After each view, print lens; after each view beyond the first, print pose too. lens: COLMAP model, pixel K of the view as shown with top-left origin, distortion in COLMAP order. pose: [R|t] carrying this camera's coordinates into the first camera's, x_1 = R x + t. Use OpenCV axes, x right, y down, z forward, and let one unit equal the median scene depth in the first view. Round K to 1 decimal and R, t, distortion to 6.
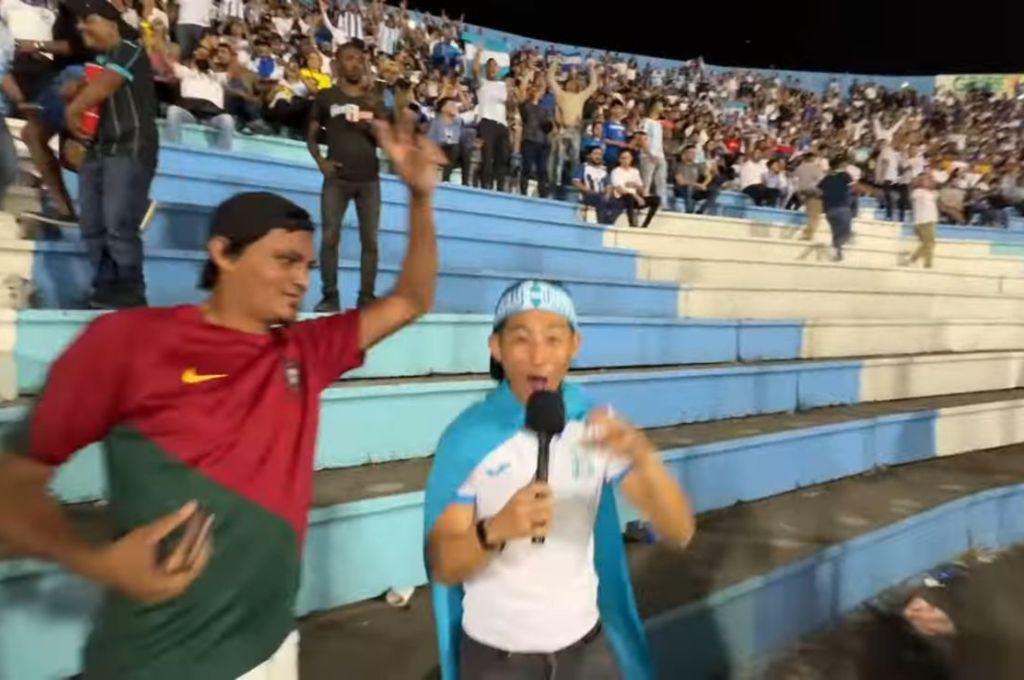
lens RADIAL K [[342.0, 0, 512.0], [0, 342.0, 340.0], [0, 0, 1]] dist [-0.000303, -0.000165]
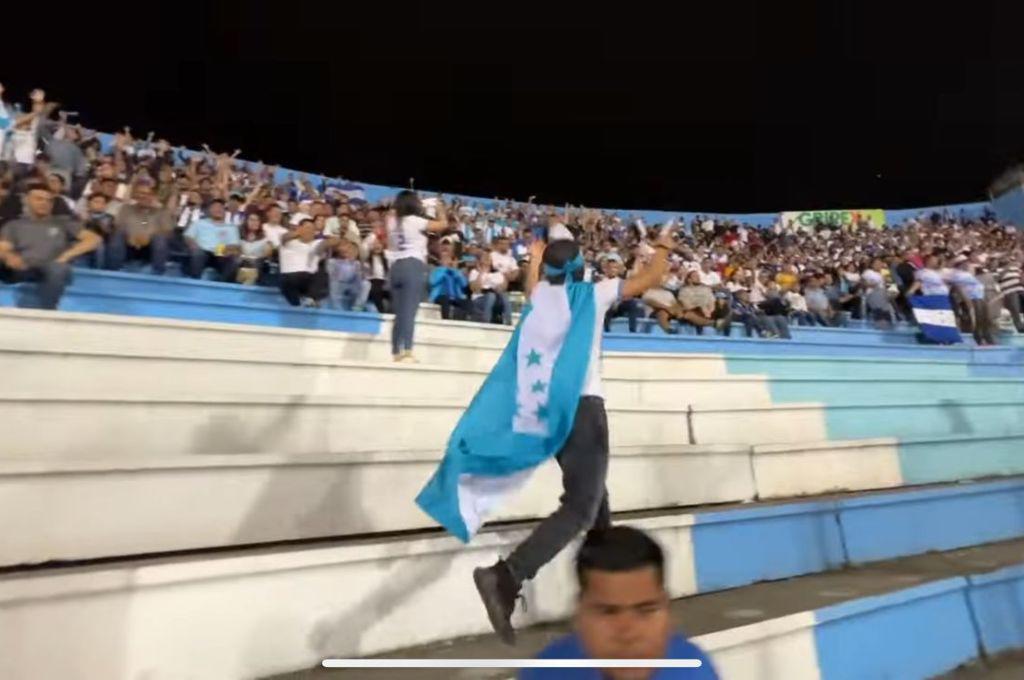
lens RADIAL K [[342.0, 0, 512.0], [0, 342.0, 340.0], [0, 0, 1]] dist [-0.000303, -0.000165]
pose [[0.999388, -0.000501, -0.034968, 0.457983], [-0.012001, 0.934272, -0.356359, -0.022946], [0.032848, 0.356561, 0.933695, 0.128836]]
